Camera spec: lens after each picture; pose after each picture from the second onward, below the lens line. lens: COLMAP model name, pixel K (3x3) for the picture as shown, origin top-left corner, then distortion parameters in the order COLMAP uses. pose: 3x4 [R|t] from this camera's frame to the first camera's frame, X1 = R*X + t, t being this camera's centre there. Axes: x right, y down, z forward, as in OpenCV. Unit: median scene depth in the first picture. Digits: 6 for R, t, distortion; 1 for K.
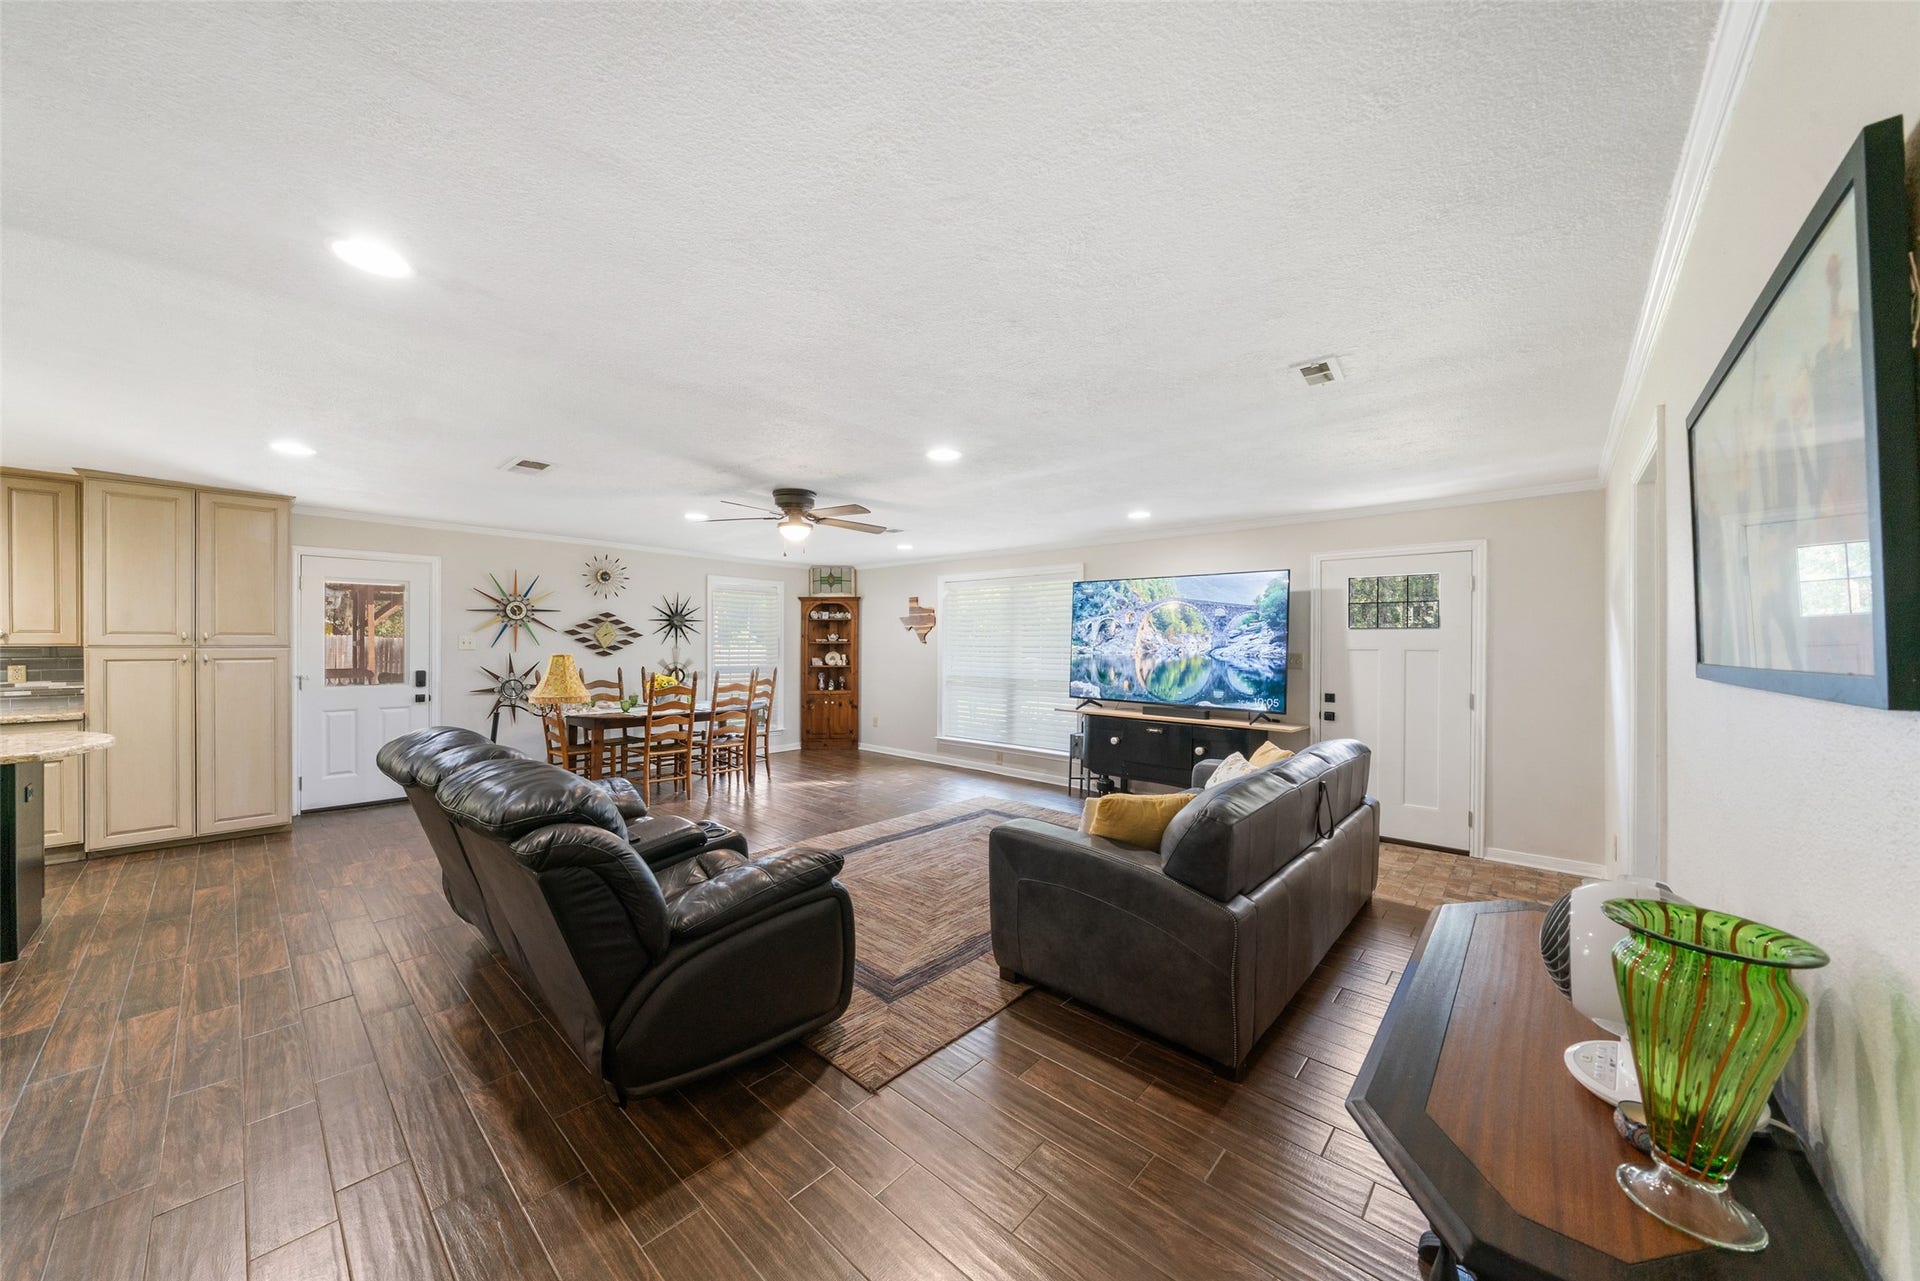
lens RADIAL K [[661.1, 0, 960.0], [0, 661.1, 640.5], [0, 0, 1]] dist [-0.009273, -0.000055]
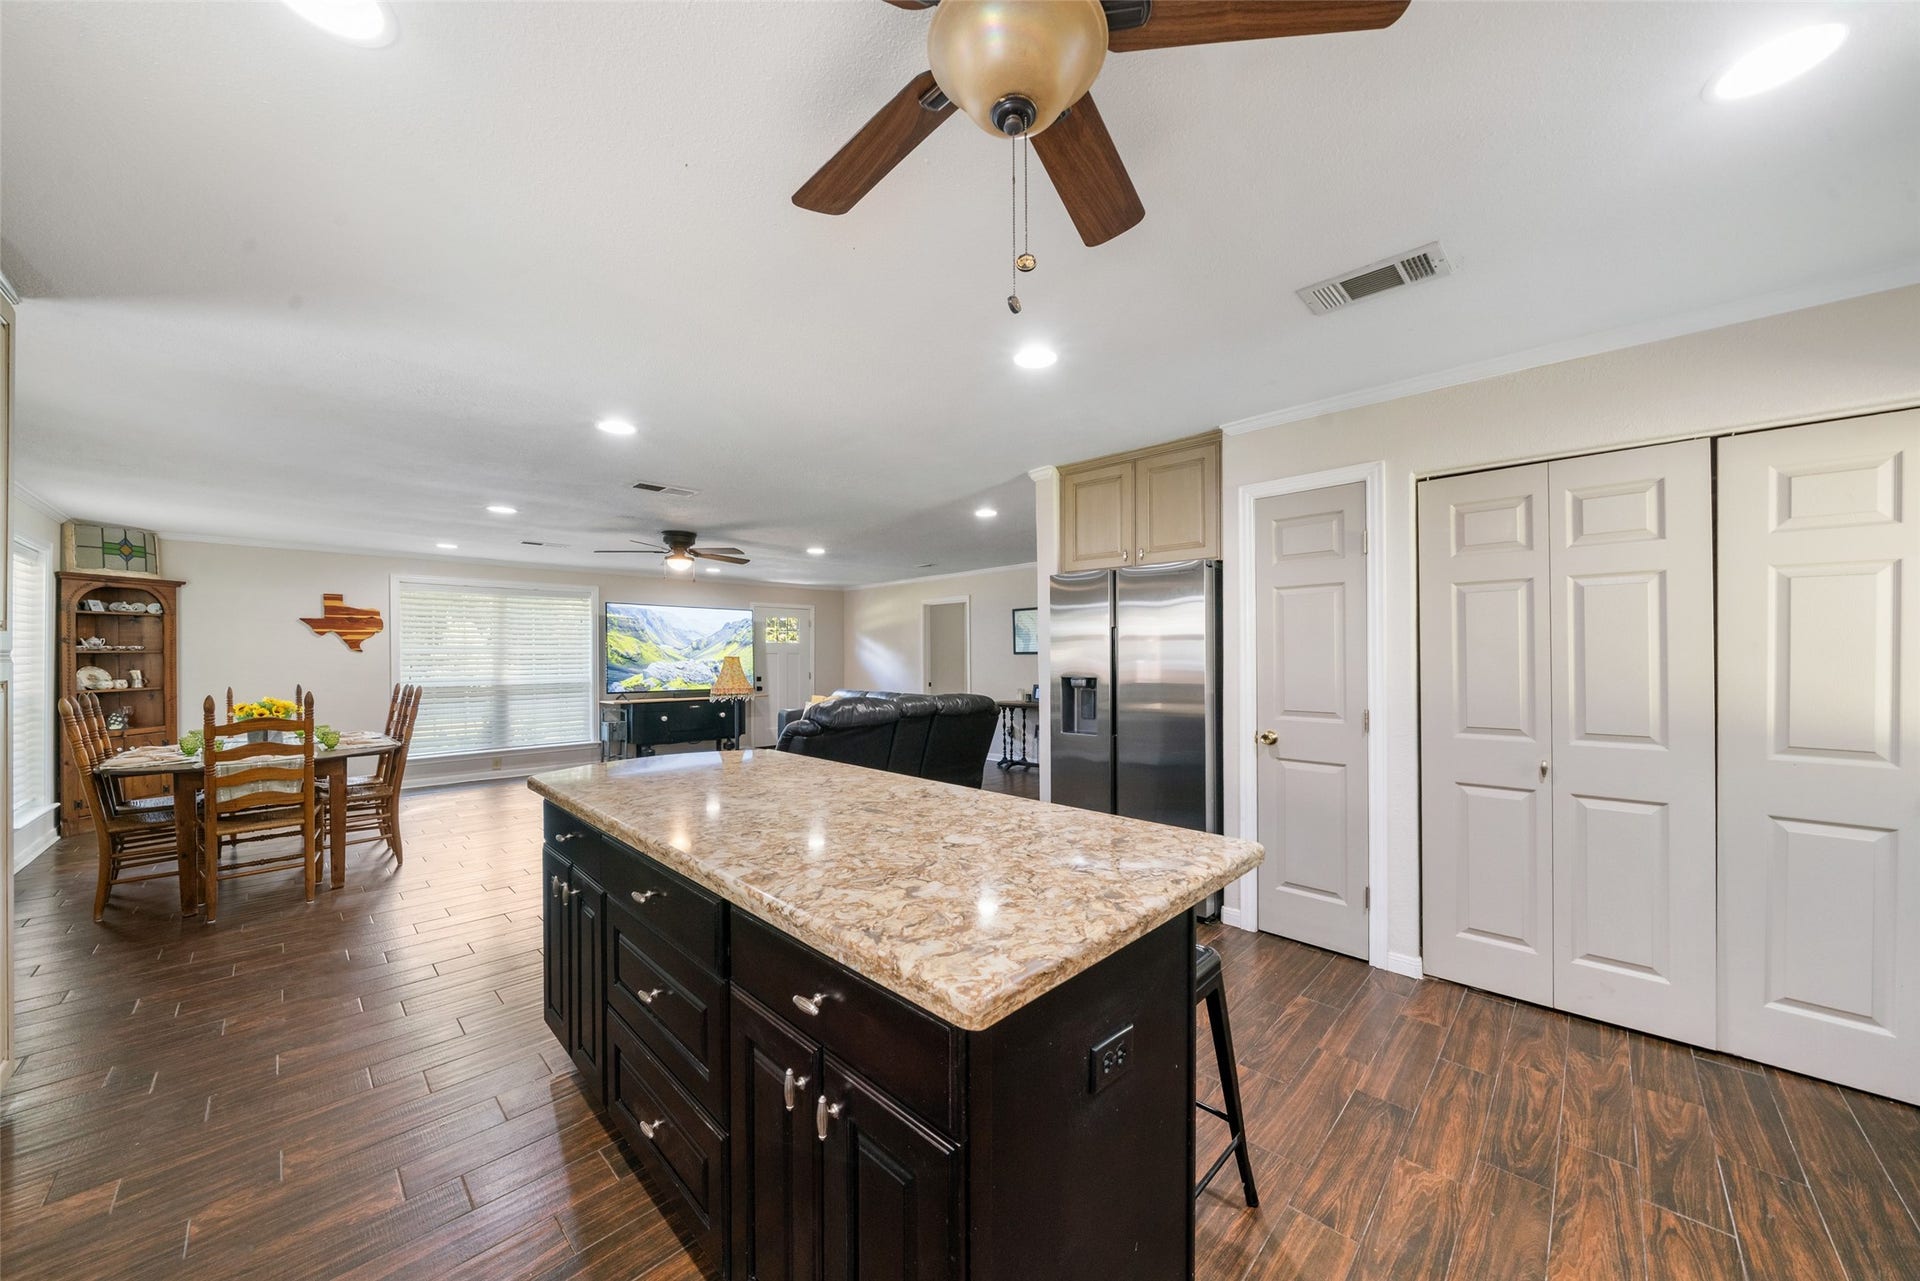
lens RADIAL K [[662.8, 0, 947.4], [0, 662.8, 649.0], [0, 0, 1]] dist [-0.007848, 0.000171]
pose [[0.057599, 0.002477, 0.998337, -0.916008], [0.001881, 0.999995, -0.002589, 0.004888], [-0.998338, 0.002027, 0.057594, 0.243576]]
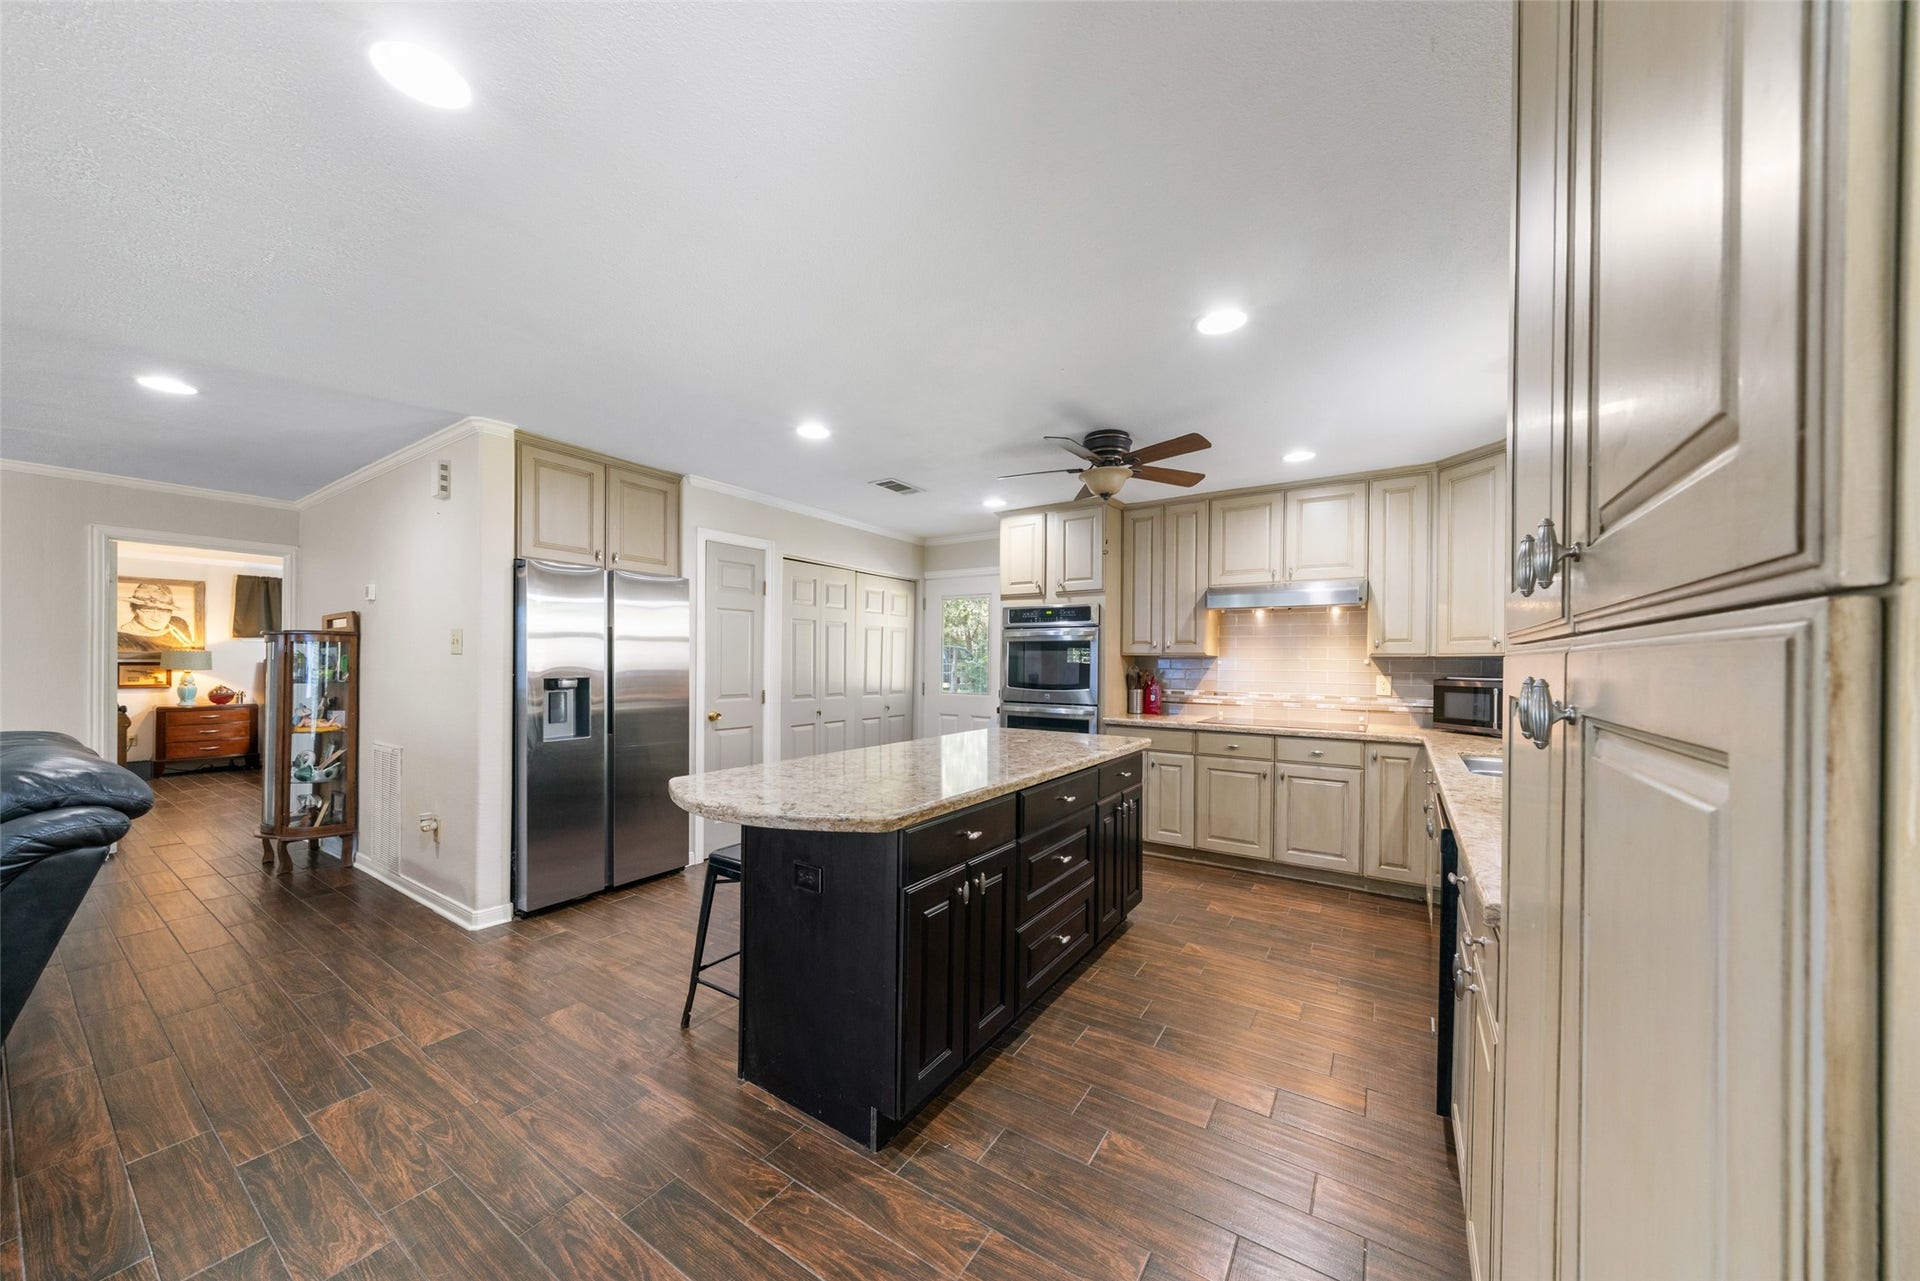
lens RADIAL K [[666.9, 0, 964.3], [0, 666.9, 667.7], [0, 0, 1]] dist [-0.000224, -0.000040]
pose [[-0.989551, -0.011777, -0.143700, -0.615600], [-0.012905, 0.999893, 0.006920, 0.011763], [0.143603, 0.008702, -0.989597, 0.681537]]
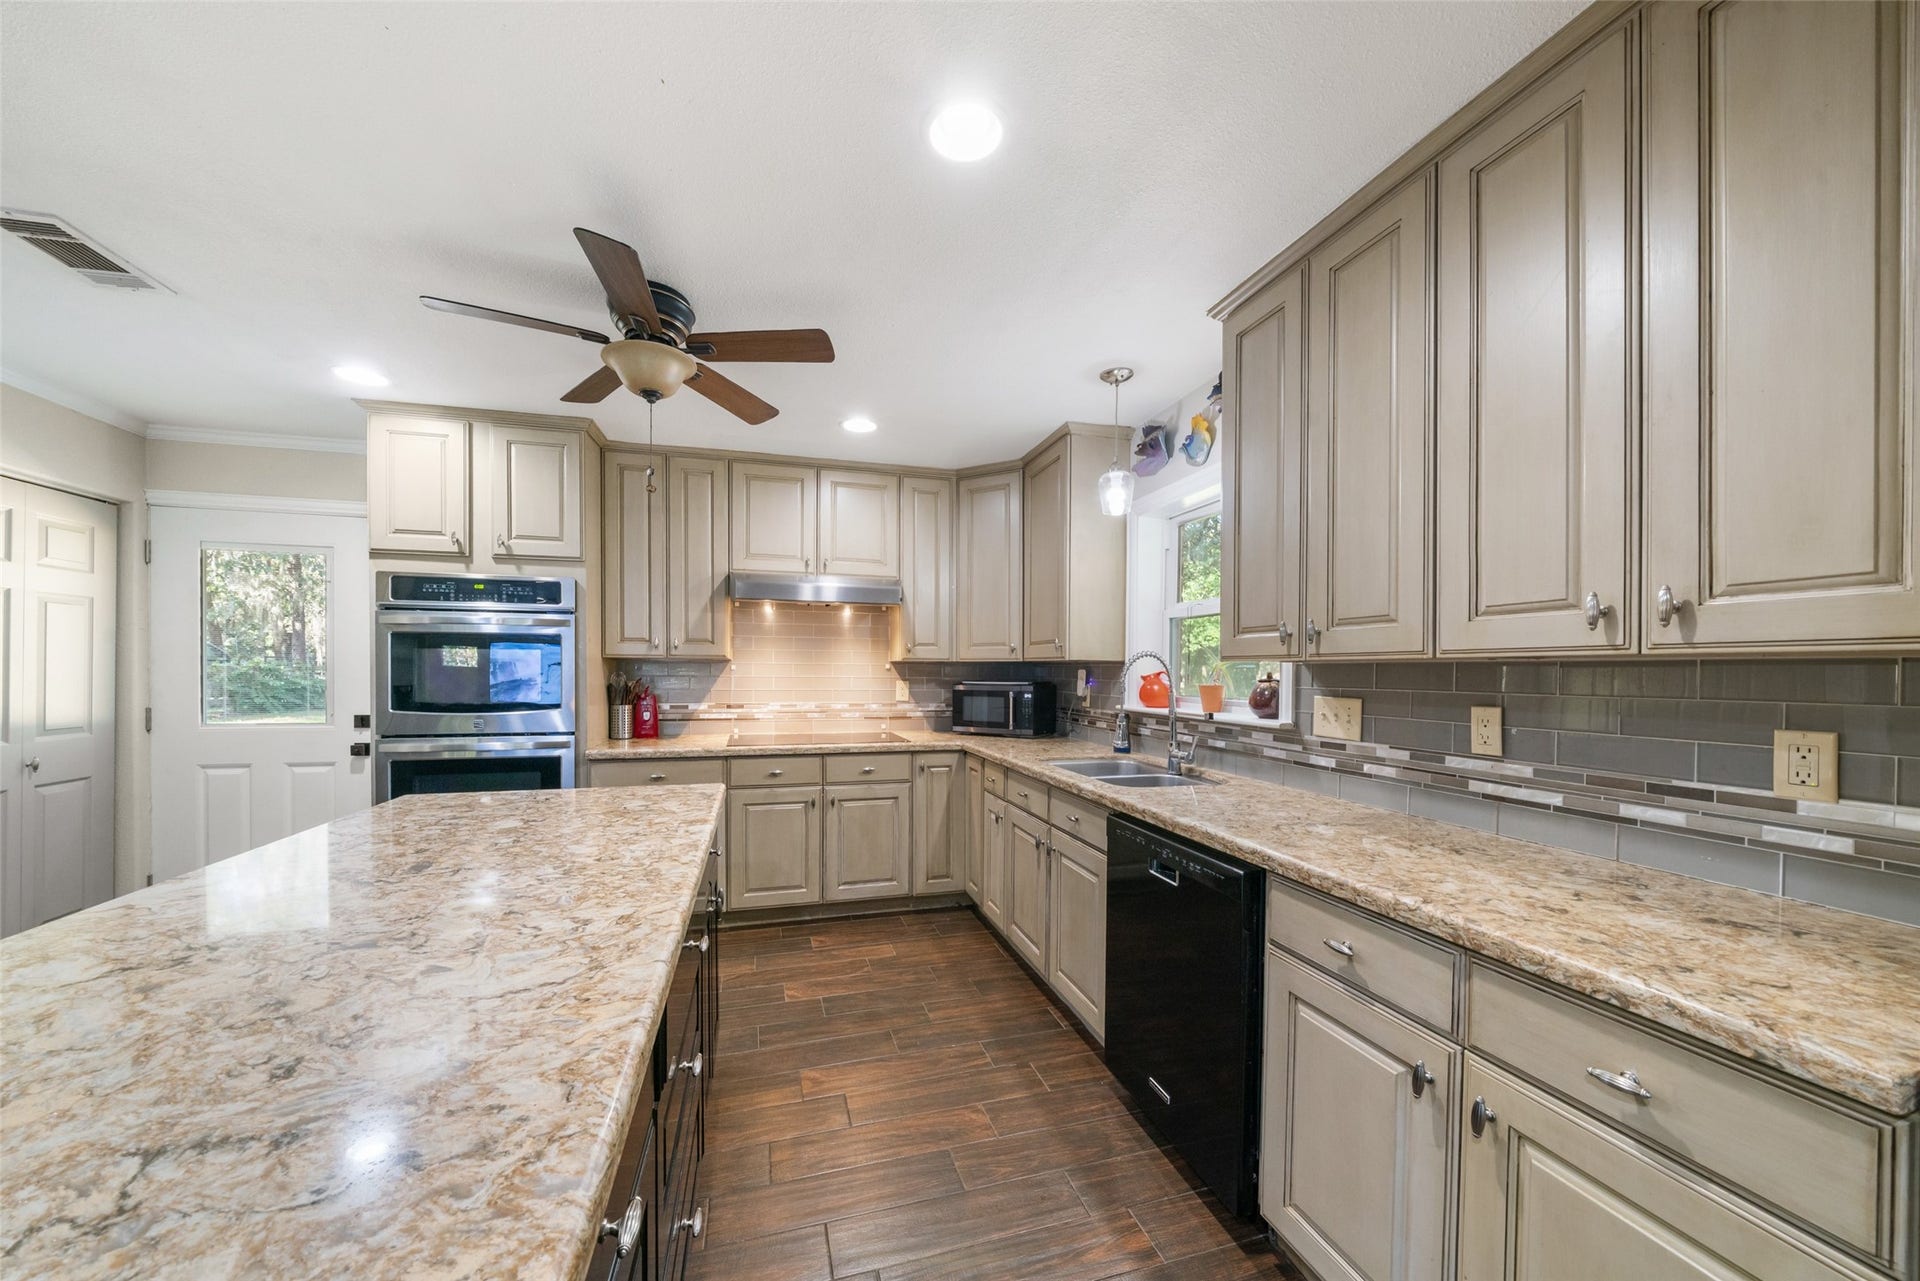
lens RADIAL K [[661.2, 0, 949.1], [0, 661.2, 678.8], [0, 0, 1]] dist [-0.006613, -0.000142]
pose [[-0.537528, 0.004803, -0.843232, -0.608886], [-0.008088, 0.999908, 0.010852, 0.009951], [0.843207, 0.012653, -0.537440, 0.493834]]
